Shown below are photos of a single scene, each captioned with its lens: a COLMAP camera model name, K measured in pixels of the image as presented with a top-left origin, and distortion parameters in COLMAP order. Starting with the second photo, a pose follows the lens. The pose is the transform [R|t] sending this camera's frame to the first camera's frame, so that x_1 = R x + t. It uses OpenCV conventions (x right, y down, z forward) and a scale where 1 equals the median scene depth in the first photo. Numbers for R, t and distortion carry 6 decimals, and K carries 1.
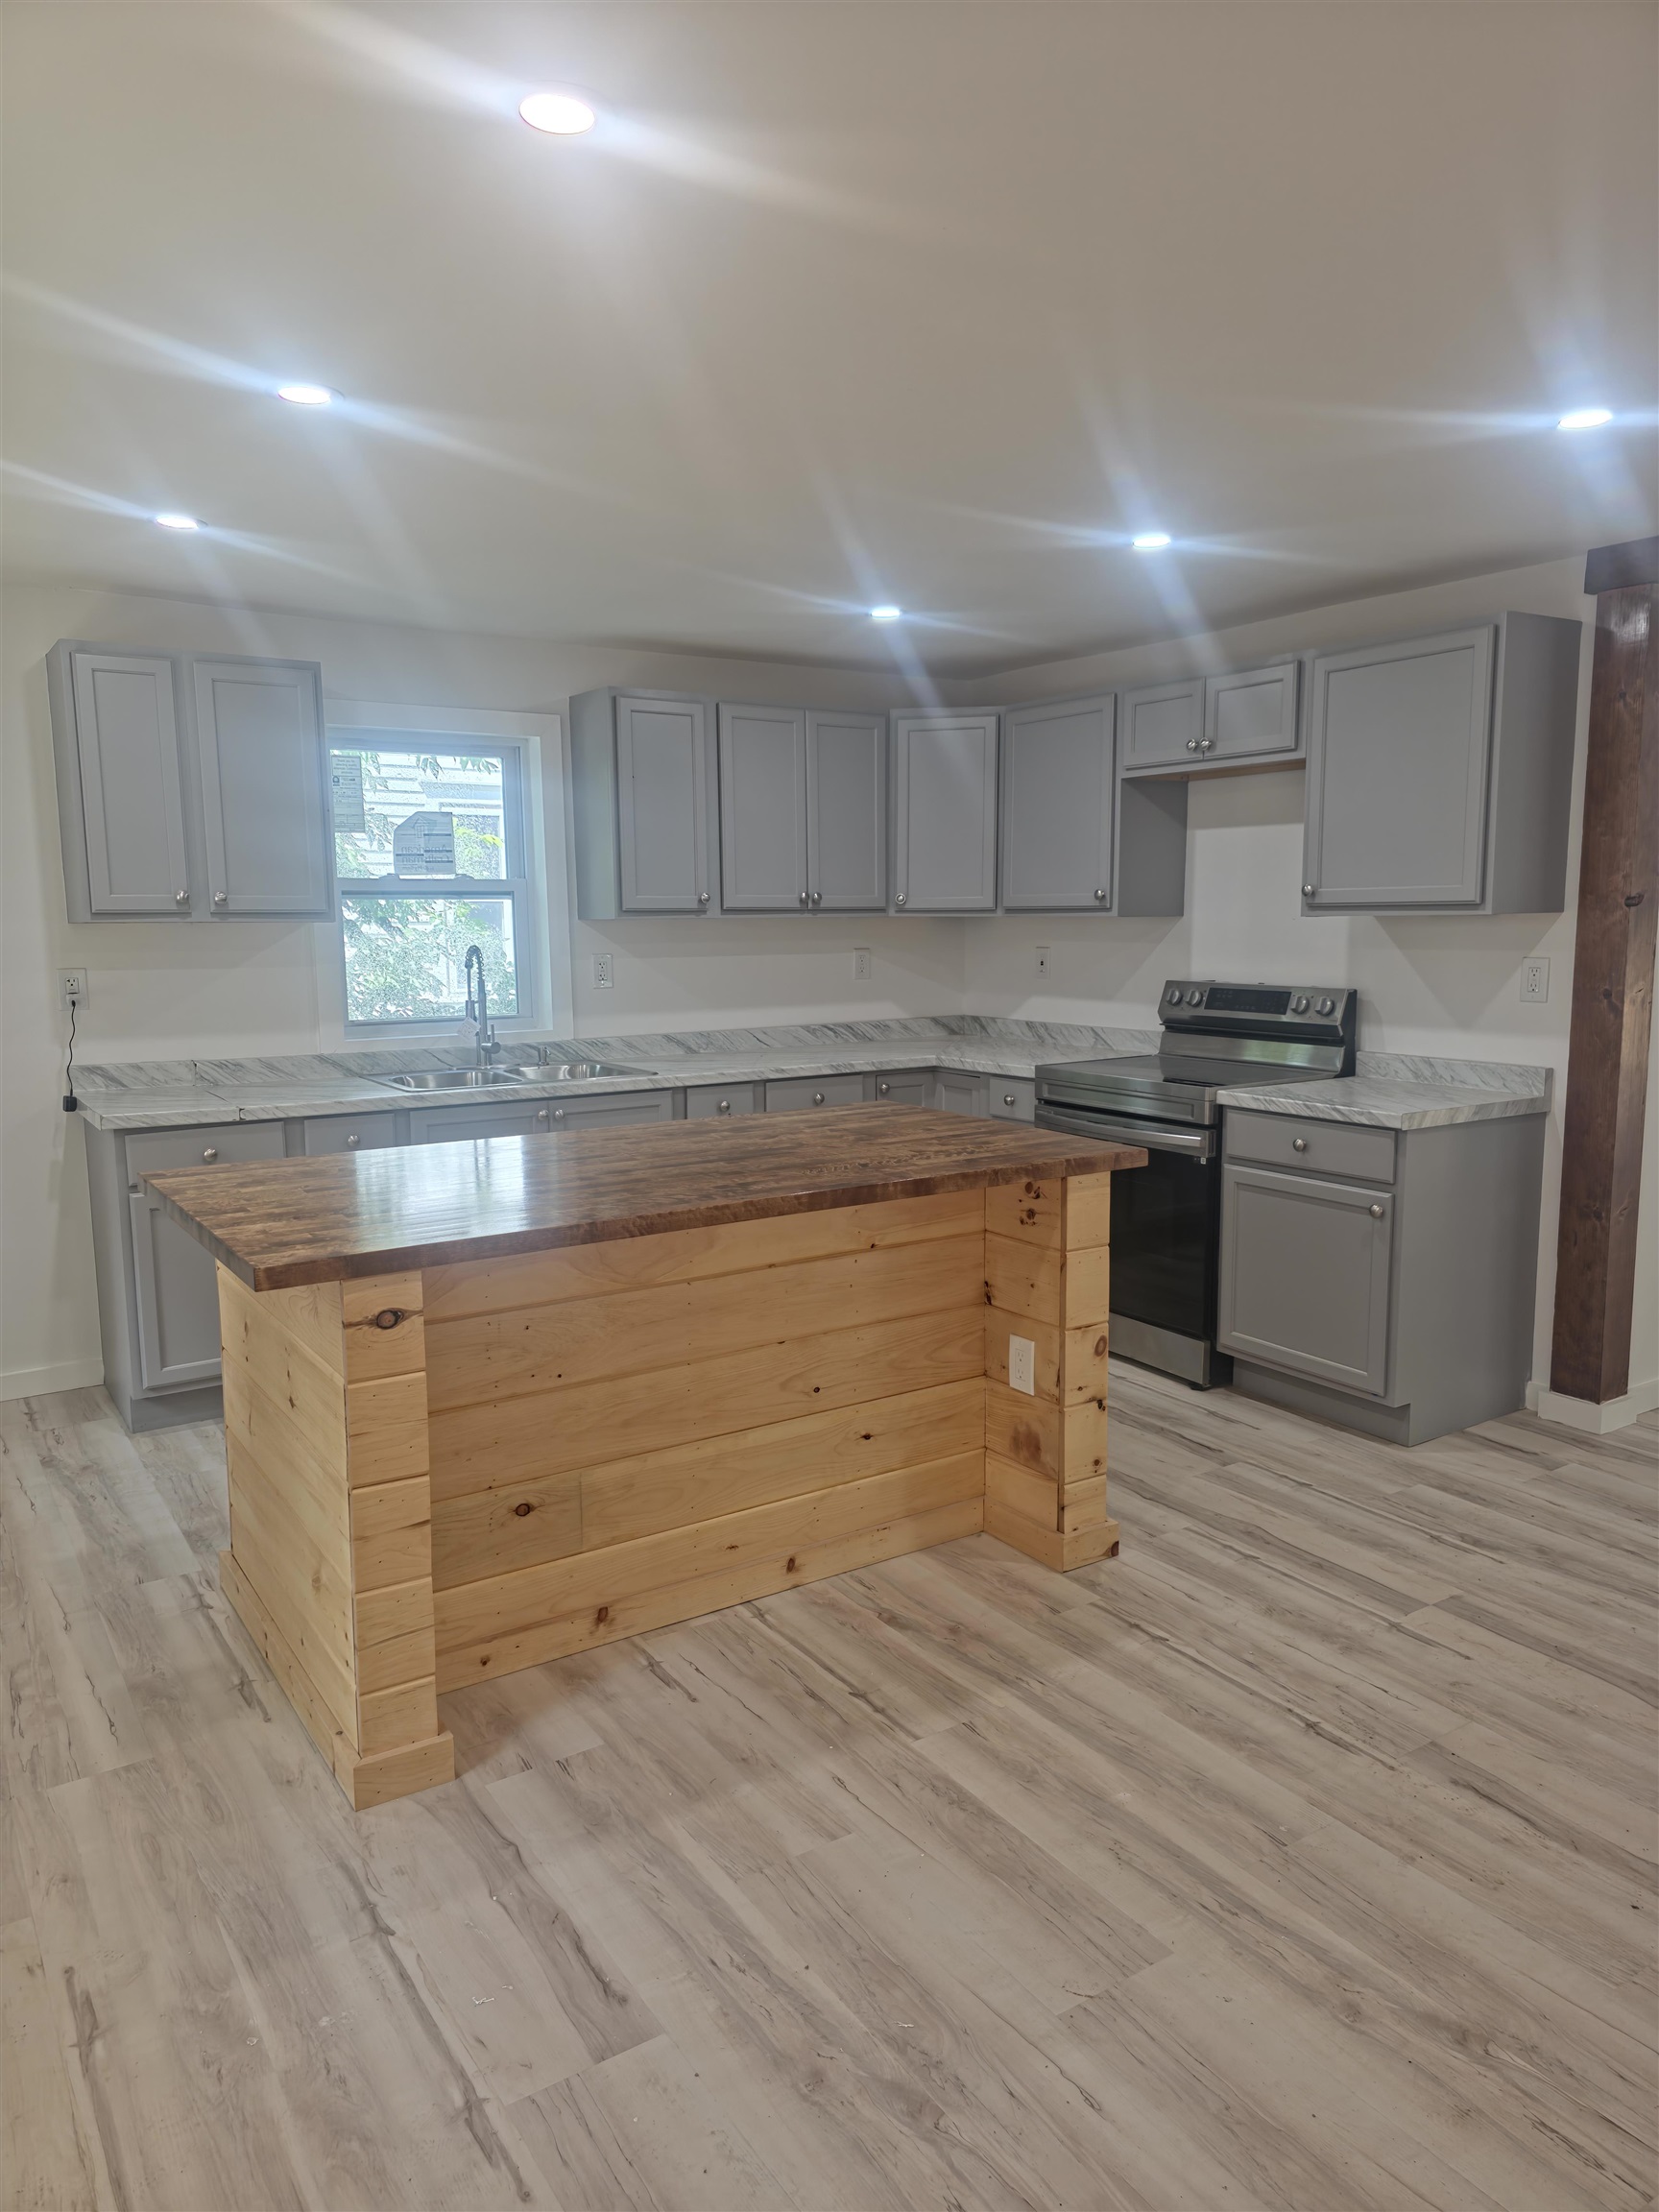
lens RADIAL K [[1503.6, 0, 826.3], [0, 1503.6, 1108.2], [0, 0, 1]] dist [0.055210, -0.047151]
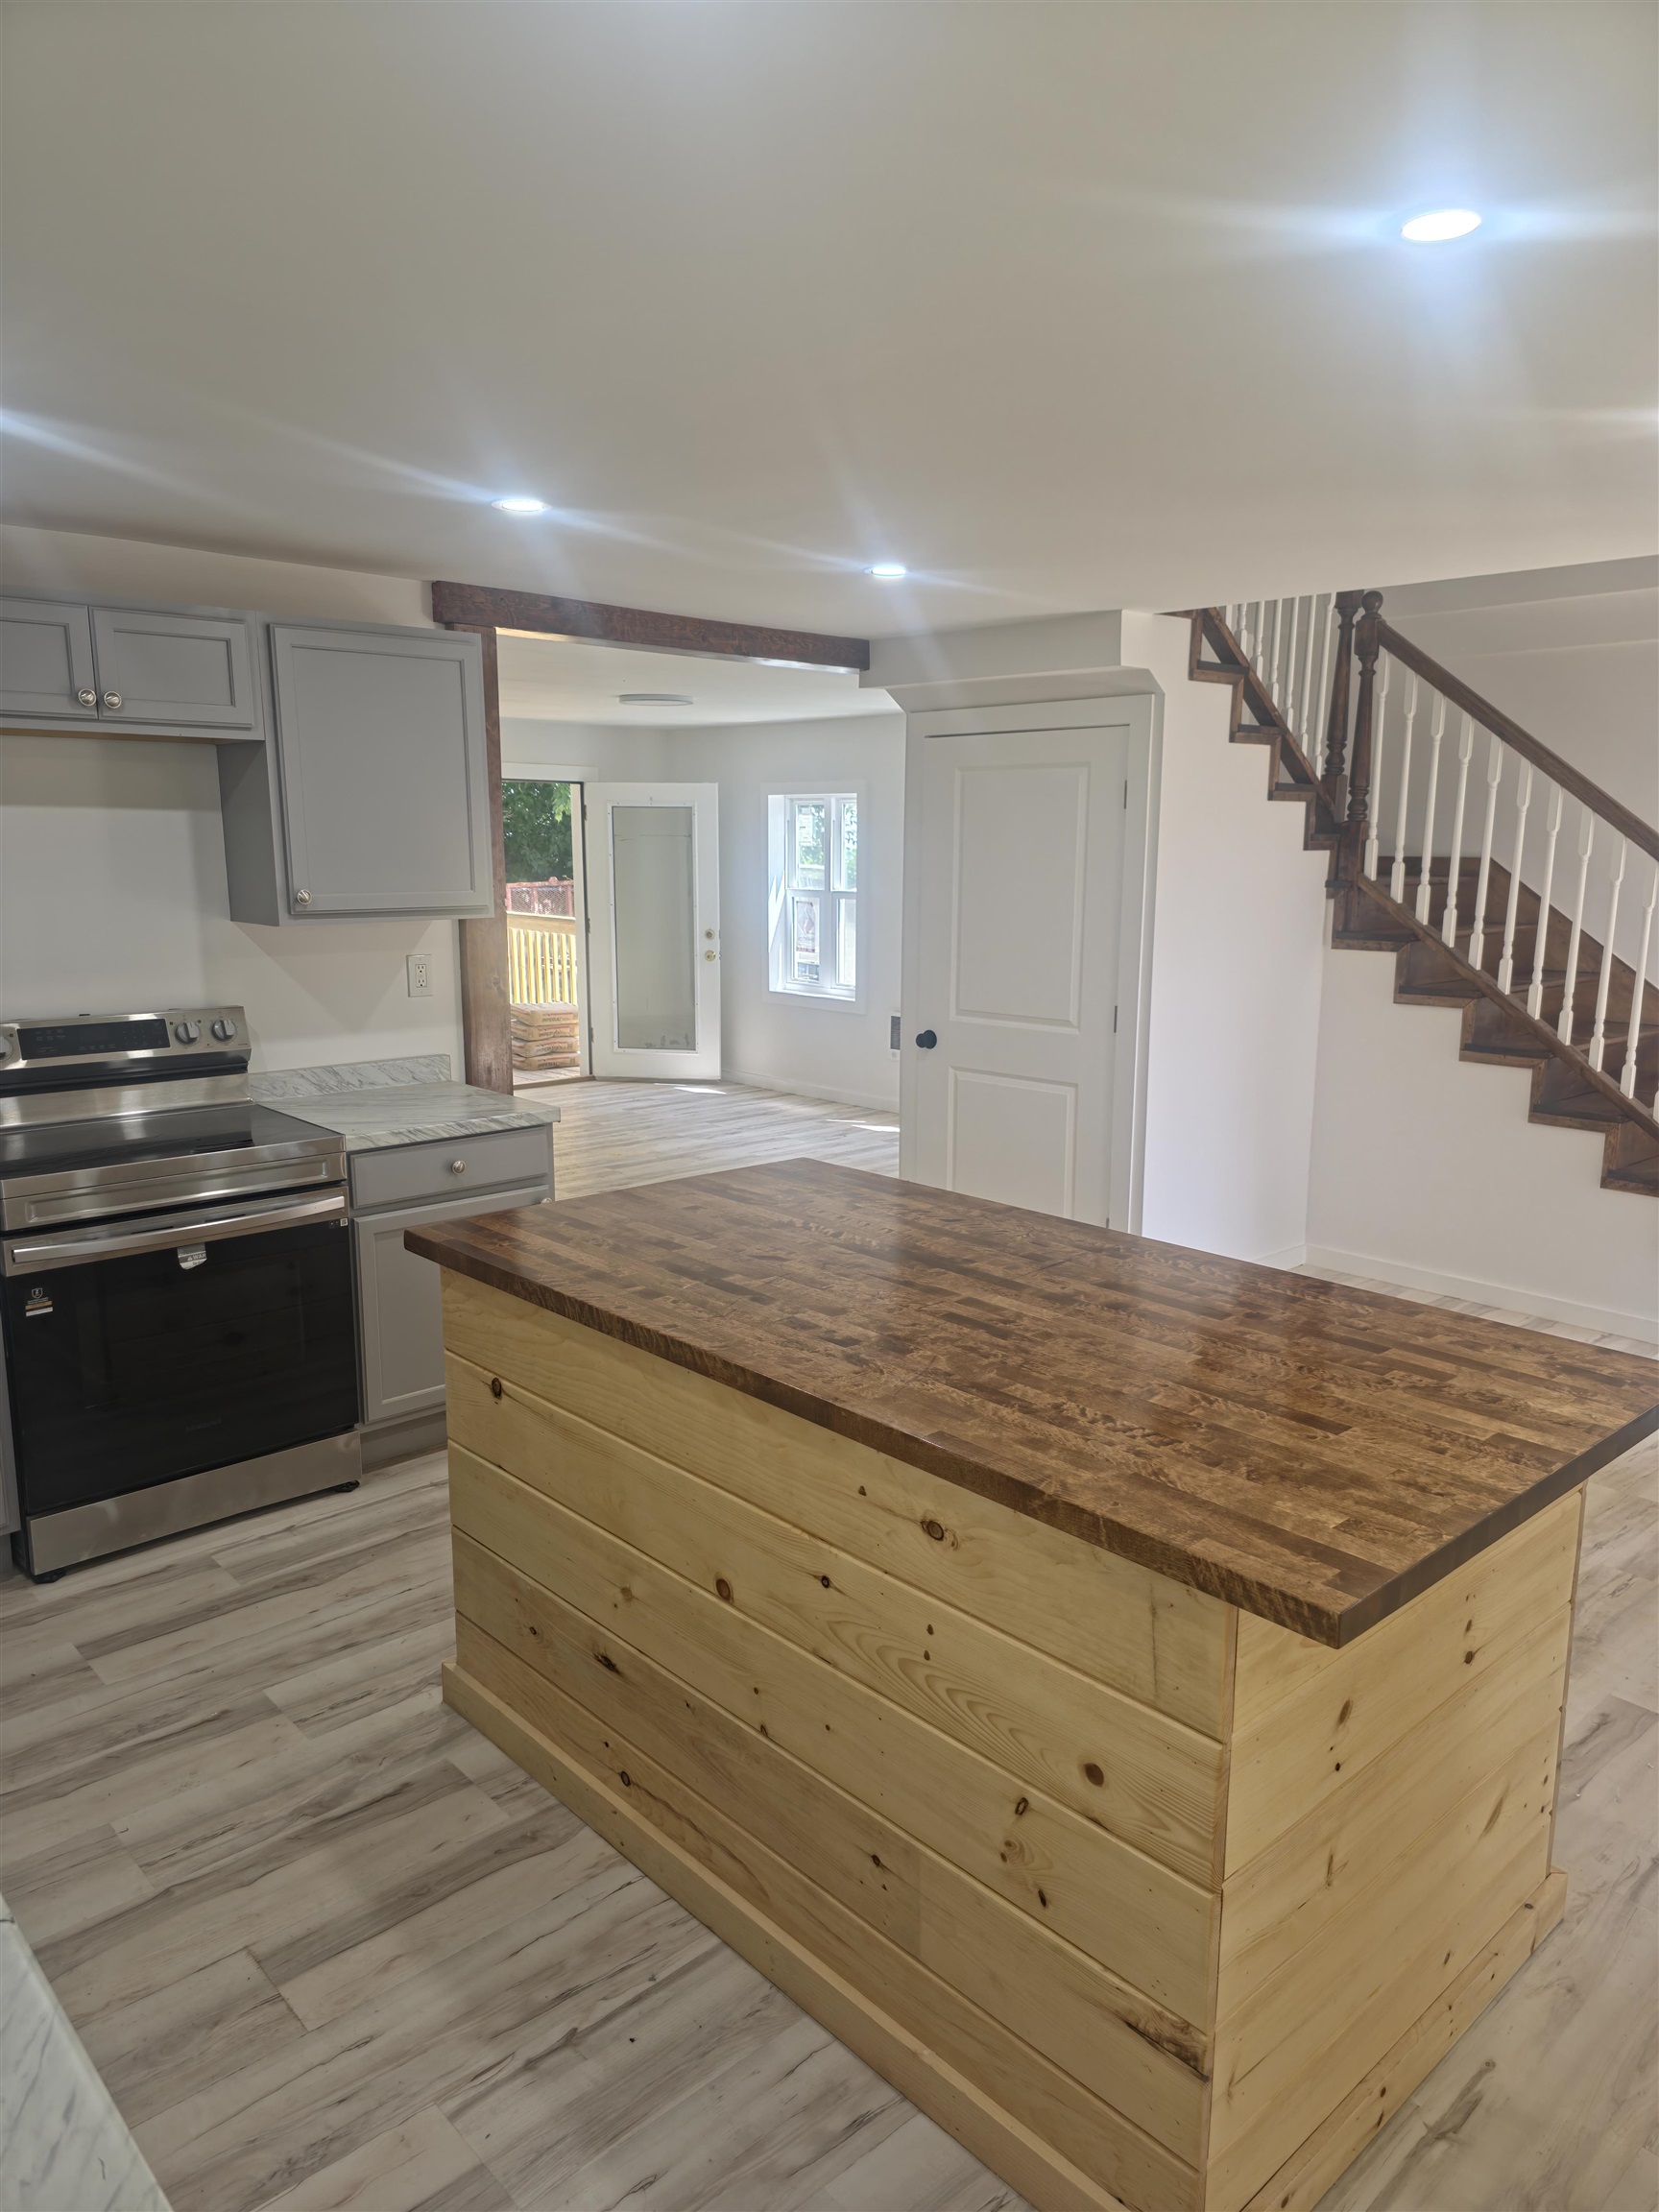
lens RADIAL K [[1503.6, 0, 839.7], [0, 1503.6, 1094.5], [0, 0, 1]] dist [0.055210, -0.047151]
pose [[-0.168826, -0.160747, 0.972450, -0.824491], [0.126977, 0.974843, 0.183187, -0.209451], [-0.977433, 0.154405, -0.144168, 1.145283]]
